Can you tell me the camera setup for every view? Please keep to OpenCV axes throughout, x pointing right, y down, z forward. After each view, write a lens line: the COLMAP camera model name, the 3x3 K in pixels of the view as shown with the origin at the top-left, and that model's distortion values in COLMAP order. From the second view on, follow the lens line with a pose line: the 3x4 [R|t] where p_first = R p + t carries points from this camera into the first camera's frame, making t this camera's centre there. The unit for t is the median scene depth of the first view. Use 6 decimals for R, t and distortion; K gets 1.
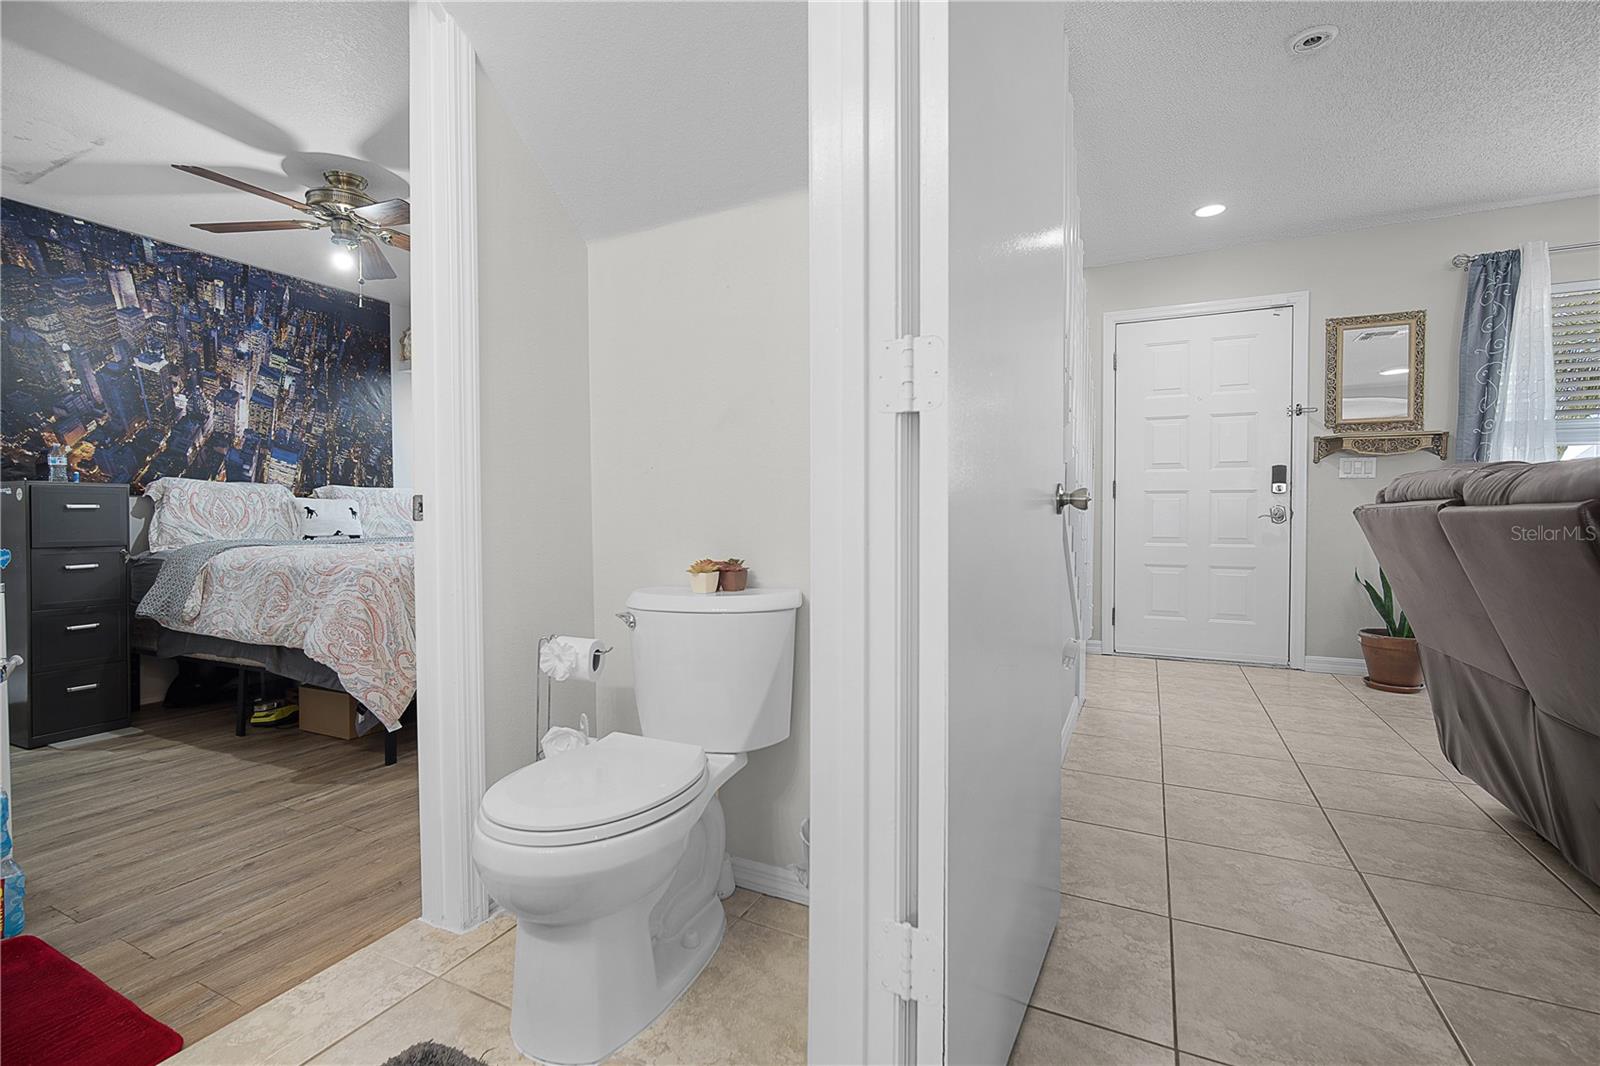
lens RADIAL K [[719.8, 0, 791.8], [0, 719.8, 528.2], [0, 0, 1]] dist [-0.020220, 0.007608]
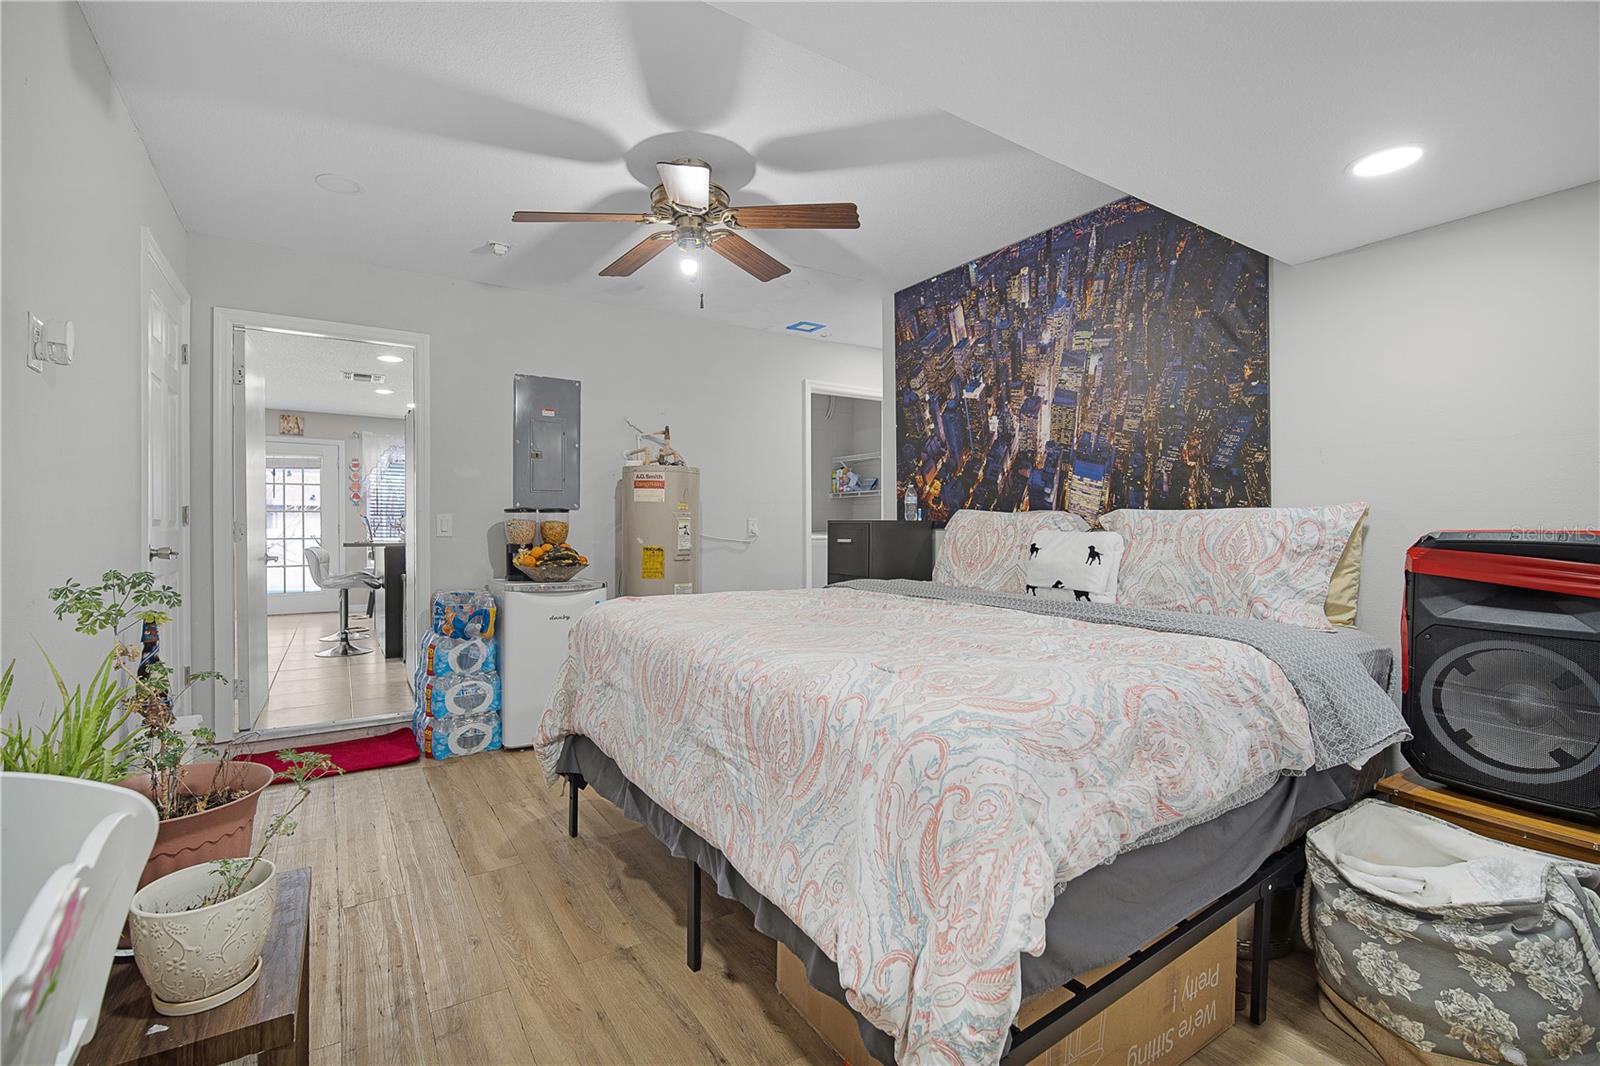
lens RADIAL K [[719.8, 0, 791.8], [0, 719.8, 528.2], [0, 0, 1]] dist [-0.020220, 0.007608]
pose [[-0.512846, 0.009364, -0.858430, 0.055007], [-0.013016, 0.999741, 0.018681, -0.060611], [0.858382, 0.020754, -0.512591, 1.264860]]
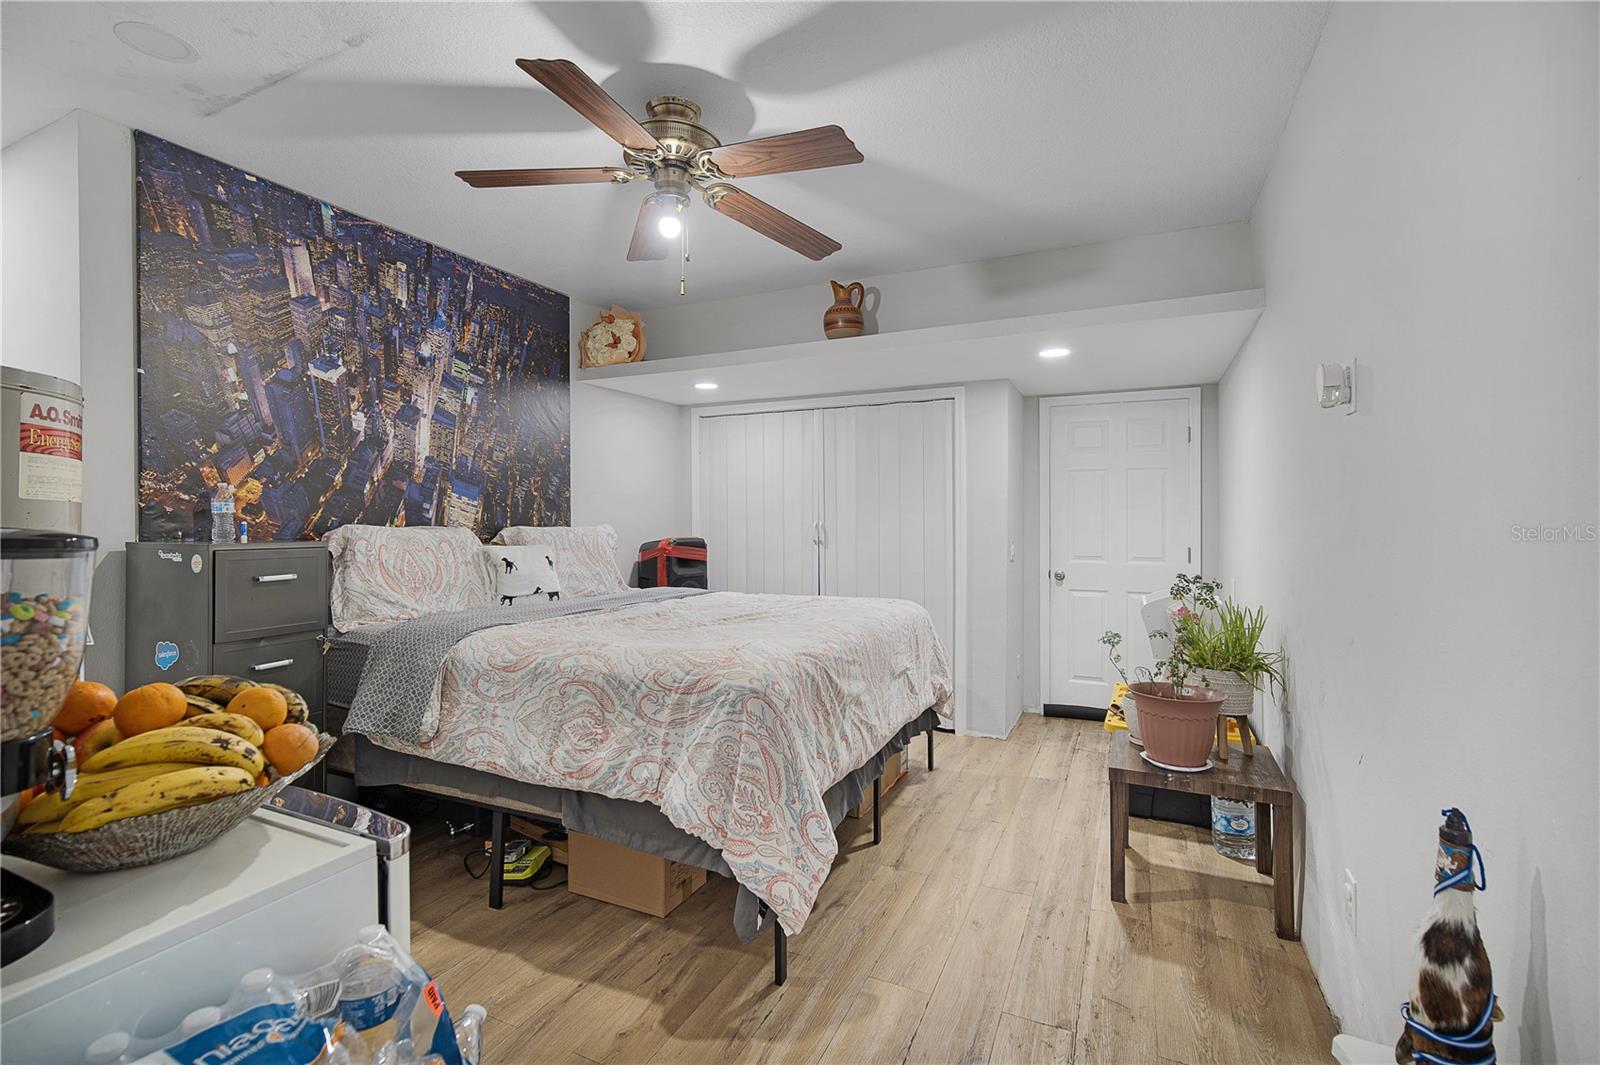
lens RADIAL K [[721.4, 0, 786.6], [0, 721.4, 519.5], [0, 0, 1]] dist [-0.019358, 0.008116]
pose [[0.999955, 0.002357, 0.009196, -0.419673], [-0.002156, 0.999760, -0.021819, -0.060223], [-0.009246, 0.021798, 0.999720, 0.246403]]
